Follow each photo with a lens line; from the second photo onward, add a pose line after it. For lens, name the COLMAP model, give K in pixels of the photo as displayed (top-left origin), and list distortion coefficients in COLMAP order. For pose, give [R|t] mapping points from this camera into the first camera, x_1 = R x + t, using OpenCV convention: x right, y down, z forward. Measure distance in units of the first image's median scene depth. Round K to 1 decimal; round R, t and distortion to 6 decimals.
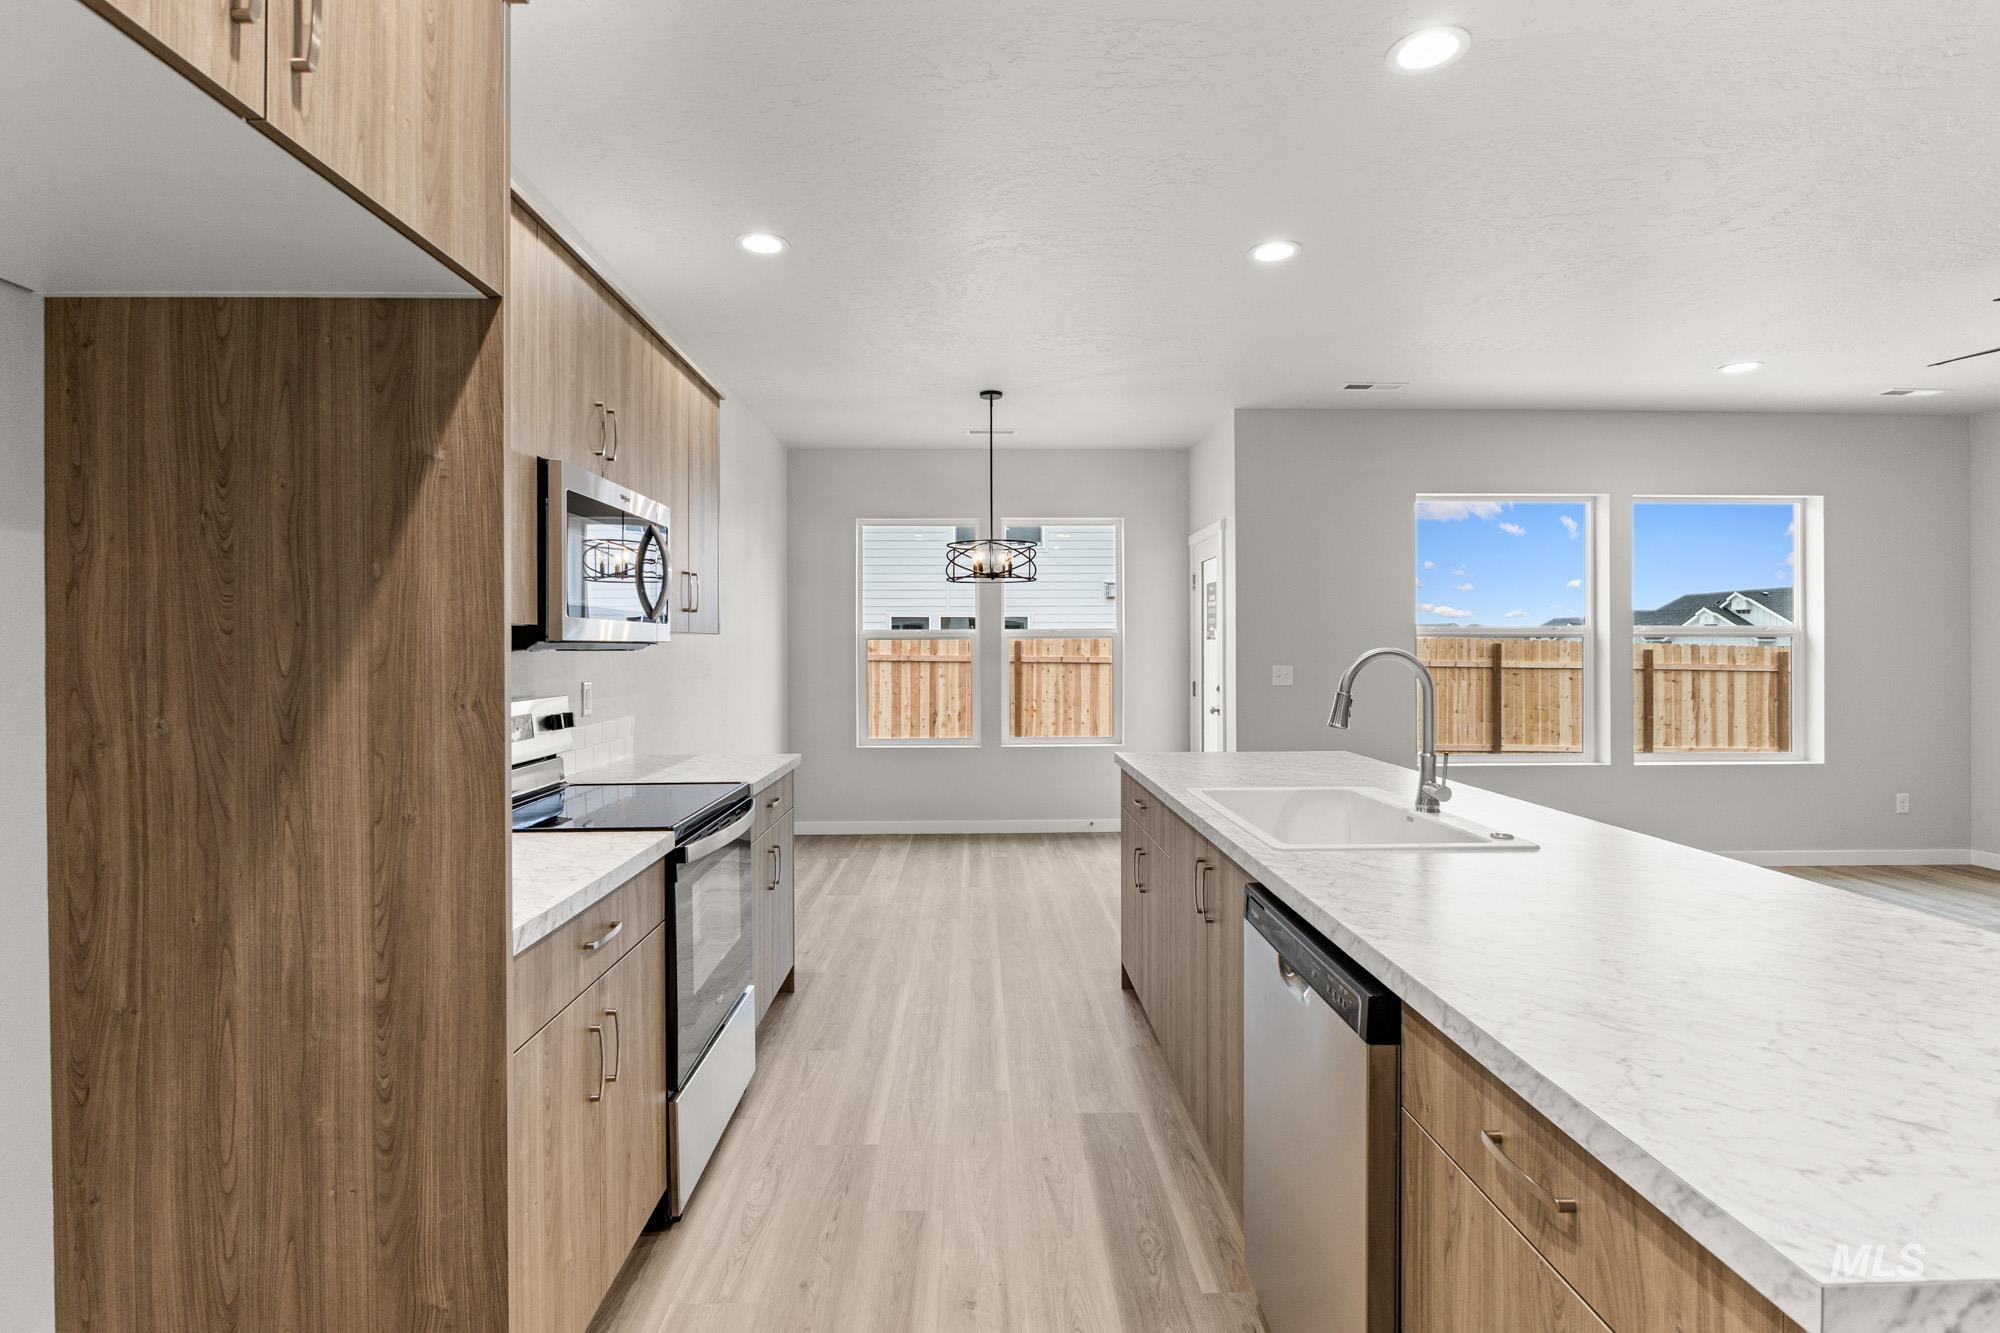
lens RADIAL K [[939.7, 0, 1000.0], [0, 939.7, 666.5], [0, 0, 1]] dist [0.000700, 0.000022]
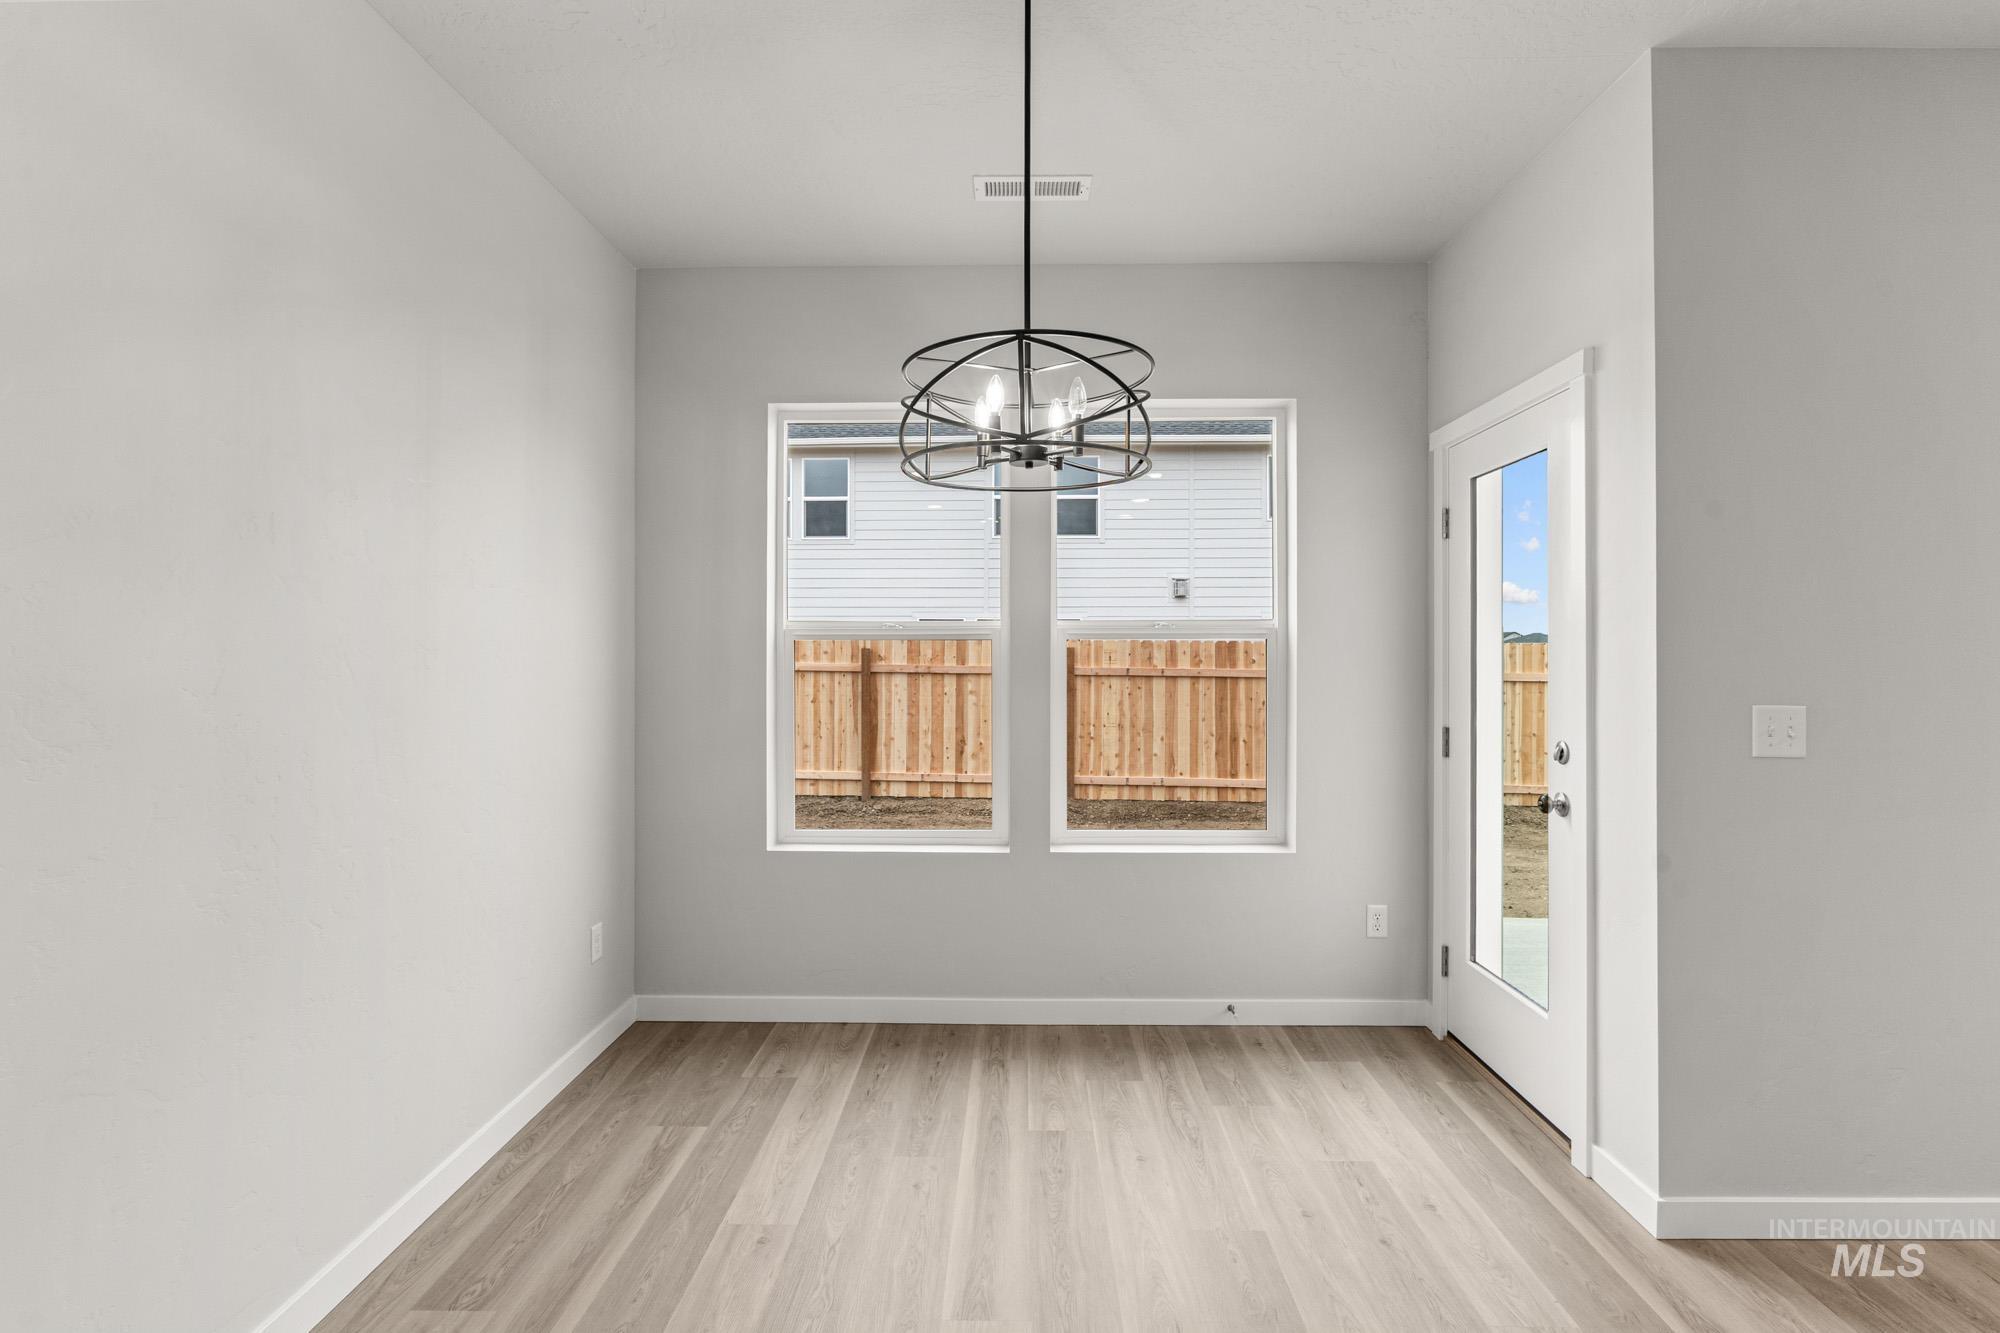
lens RADIAL K [[811.9, 0, 1000.0], [0, 811.9, 666.5], [0, 0, 1]] dist [-0.000156, 0.000002]
pose [[0.998357, 0.003893, -0.057175, -0.000614], [-0.004262, 0.999971, -0.006327, -0.007102], [0.057149, 0.006561, 0.998344, 0.335586]]
